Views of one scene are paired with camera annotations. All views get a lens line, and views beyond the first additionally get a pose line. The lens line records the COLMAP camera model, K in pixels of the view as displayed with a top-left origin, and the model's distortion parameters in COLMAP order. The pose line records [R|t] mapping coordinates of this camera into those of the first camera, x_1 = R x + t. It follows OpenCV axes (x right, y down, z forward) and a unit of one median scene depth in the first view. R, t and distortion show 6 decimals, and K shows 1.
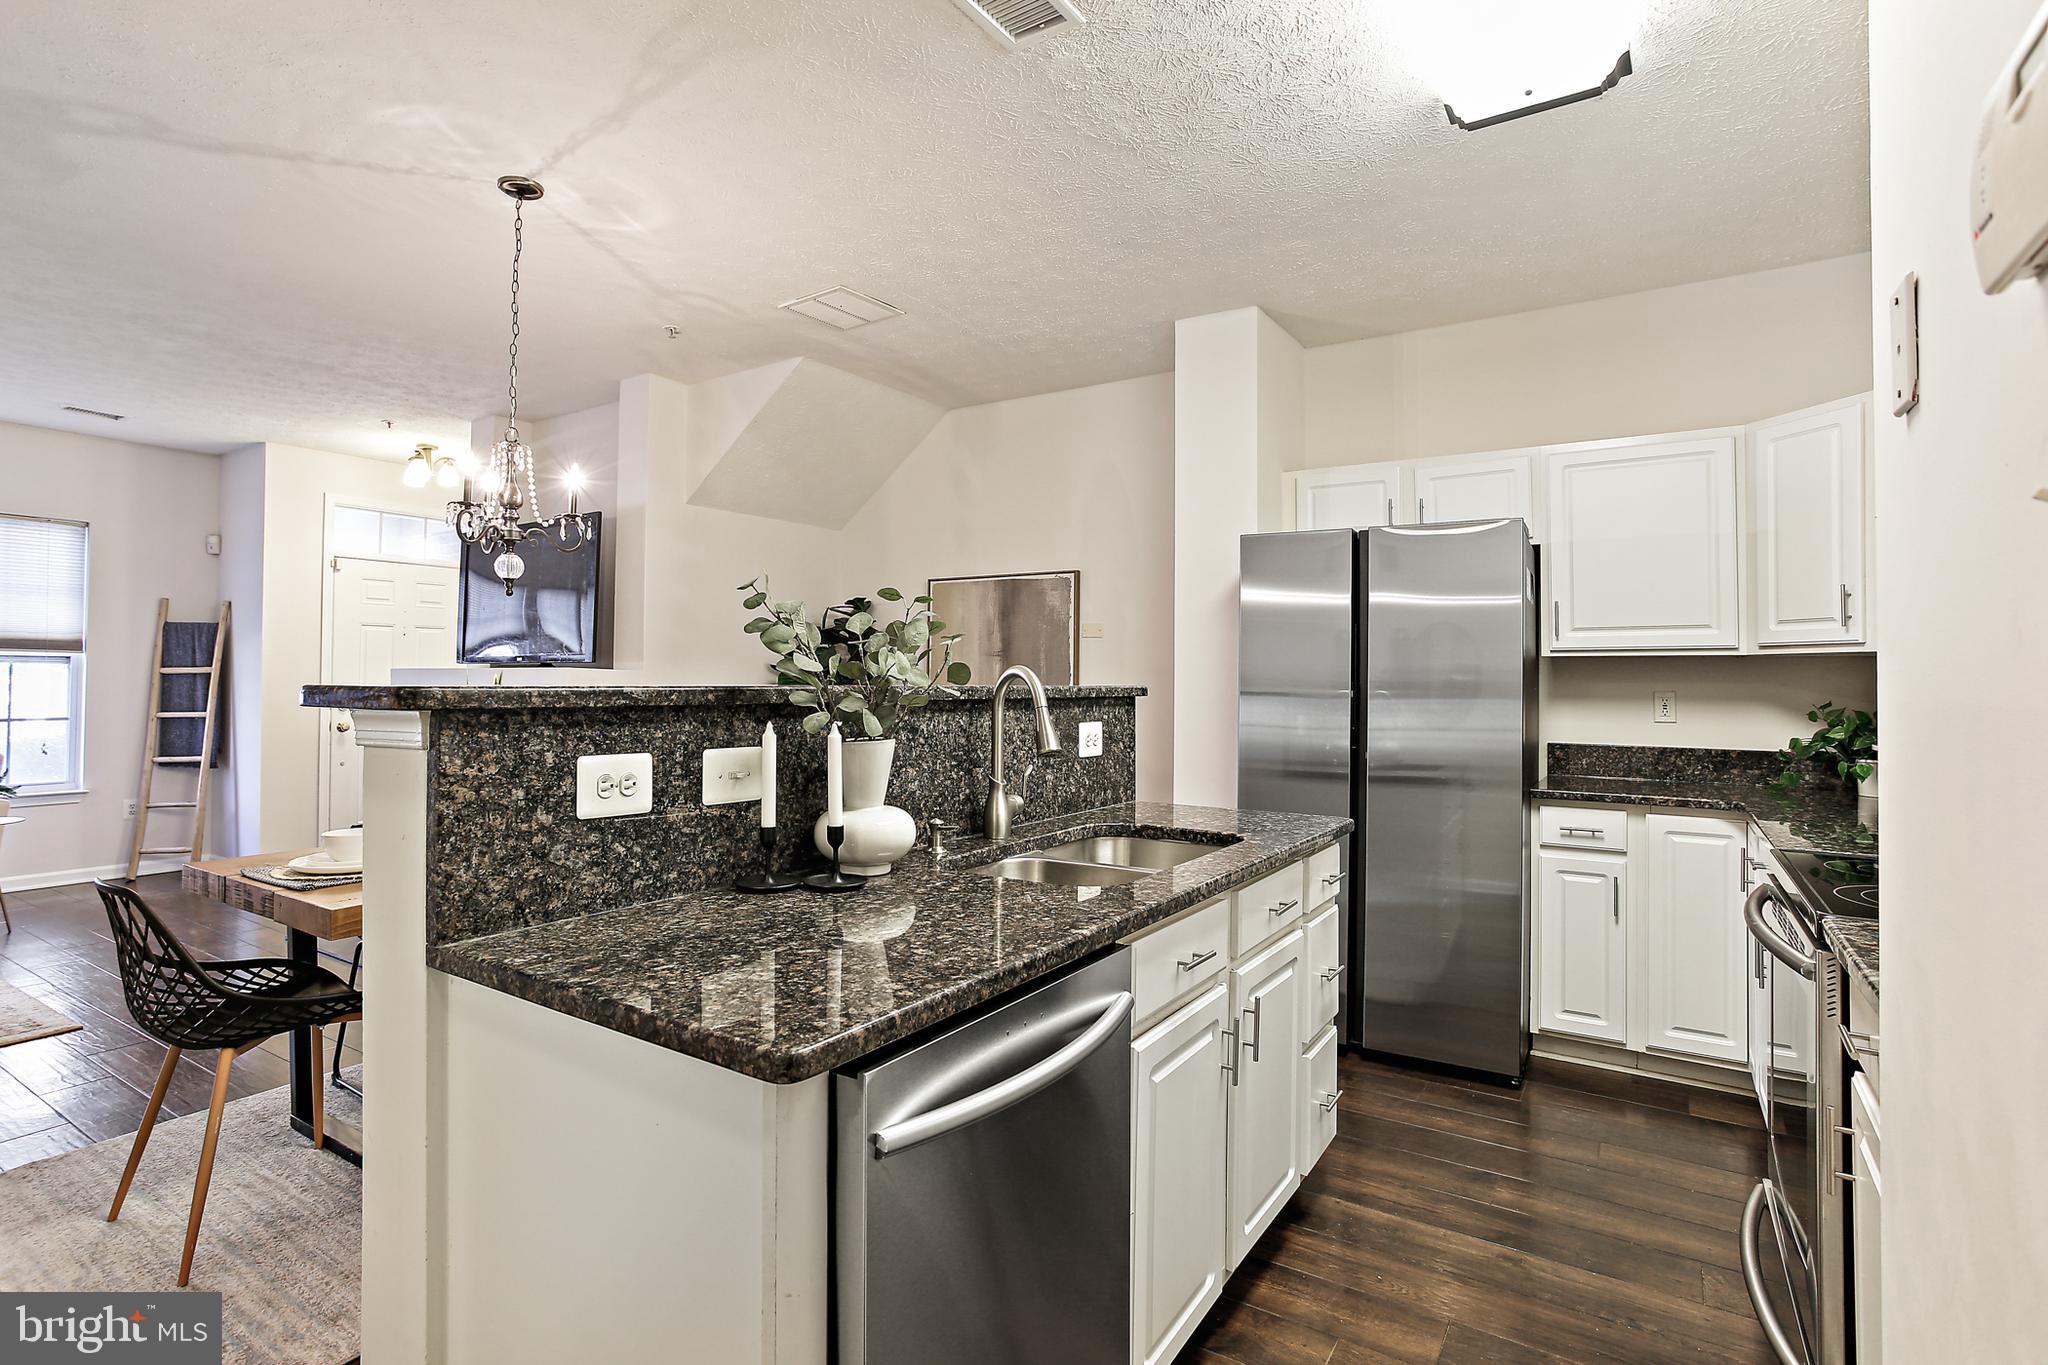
lens RADIAL K [[1016.1, 0, 1010.7], [0, 1016.1, 672.0], [0, 0, 1]] dist [-0.087005, 0.064698]
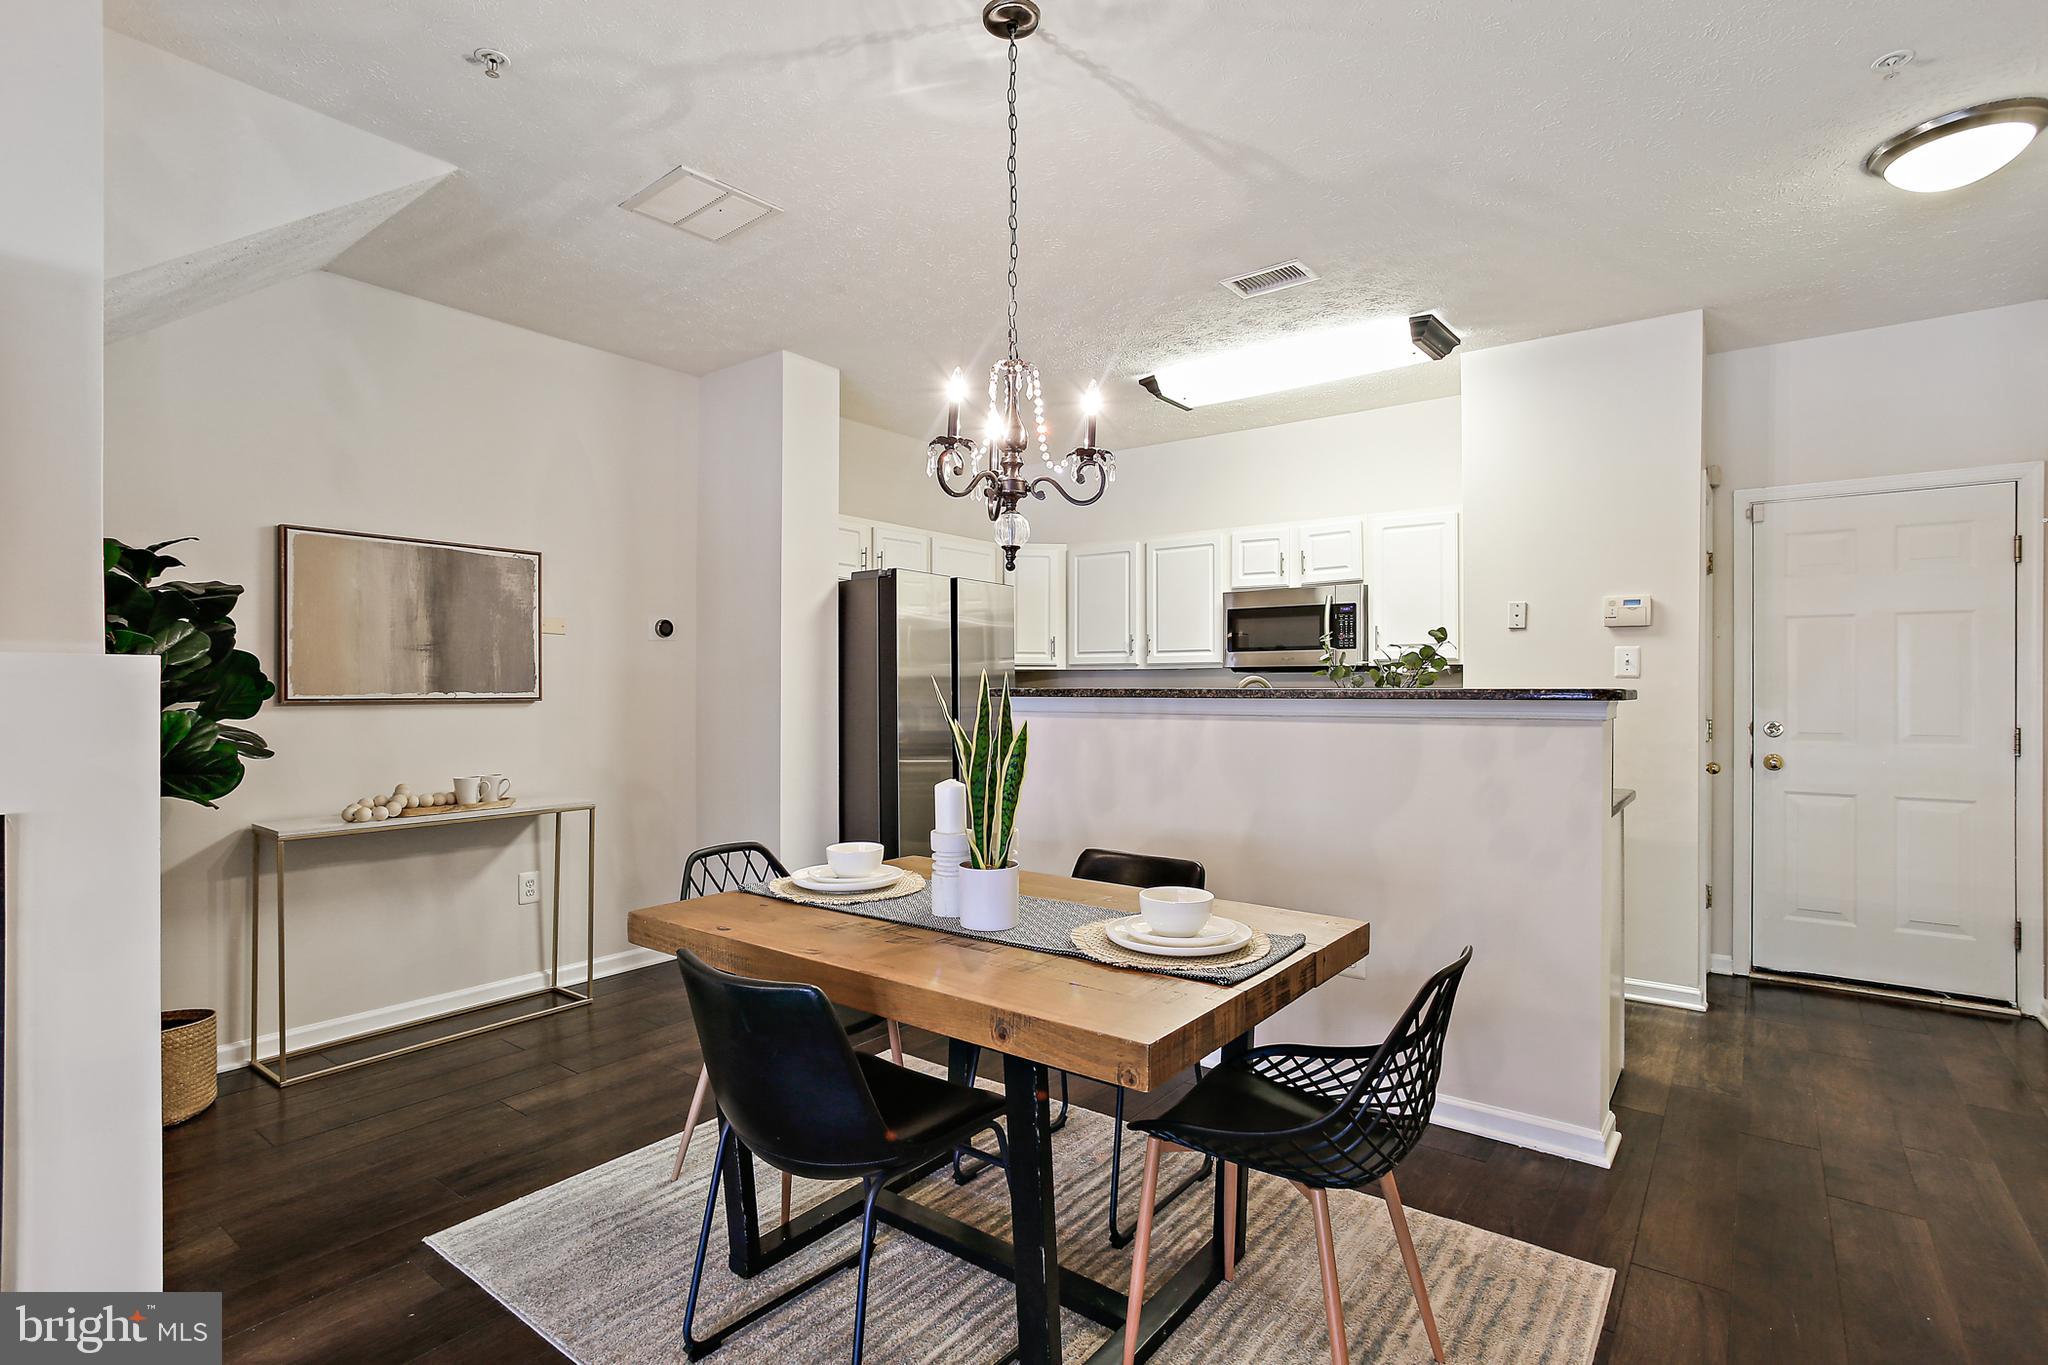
lens RADIAL K [[998.0, 0, 985.1], [0, 998.0, 685.2], [0, 0, 1]] dist [-0.028000, 0.013768]
pose [[0.083442, -0.007432, 0.996485, -1.305209], [-0.006774, 0.999945, 0.008025, 0.000943], [-0.996490, -0.007420, 0.083387, 1.017883]]
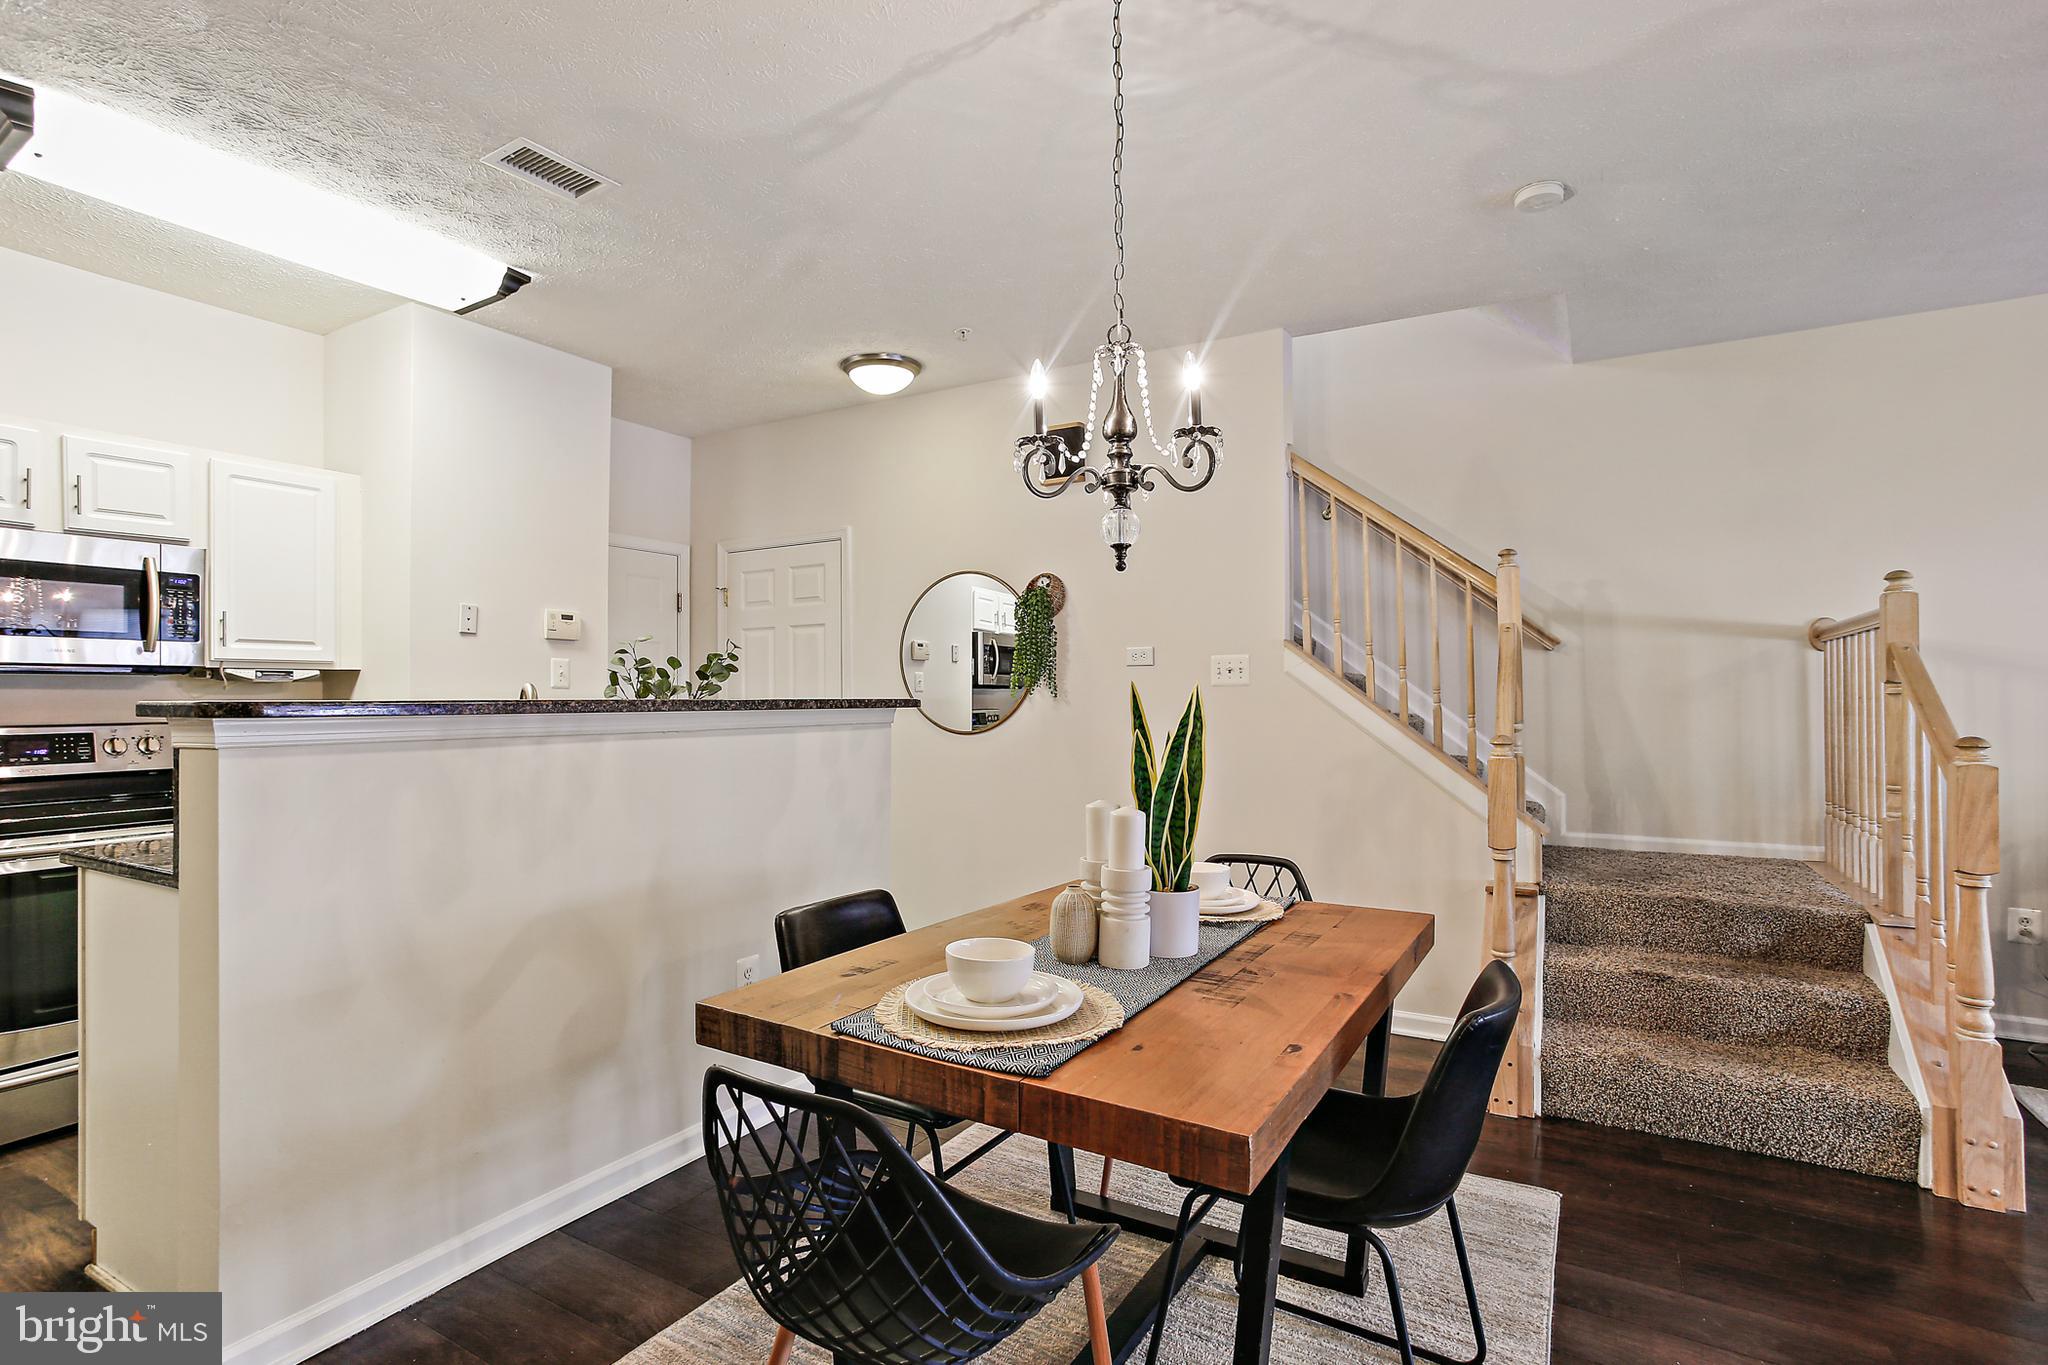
lens RADIAL K [[1011.0, 0, 1013.2], [0, 1011.0, 693.6], [0, 0, 1]] dist [-0.036184, 0.024334]
pose [[-0.998575, -0.007099, -0.052900, -0.413773], [-0.006600, 0.999932, -0.009601, 0.013548], [0.052965, -0.009238, -0.998554, 1.780269]]
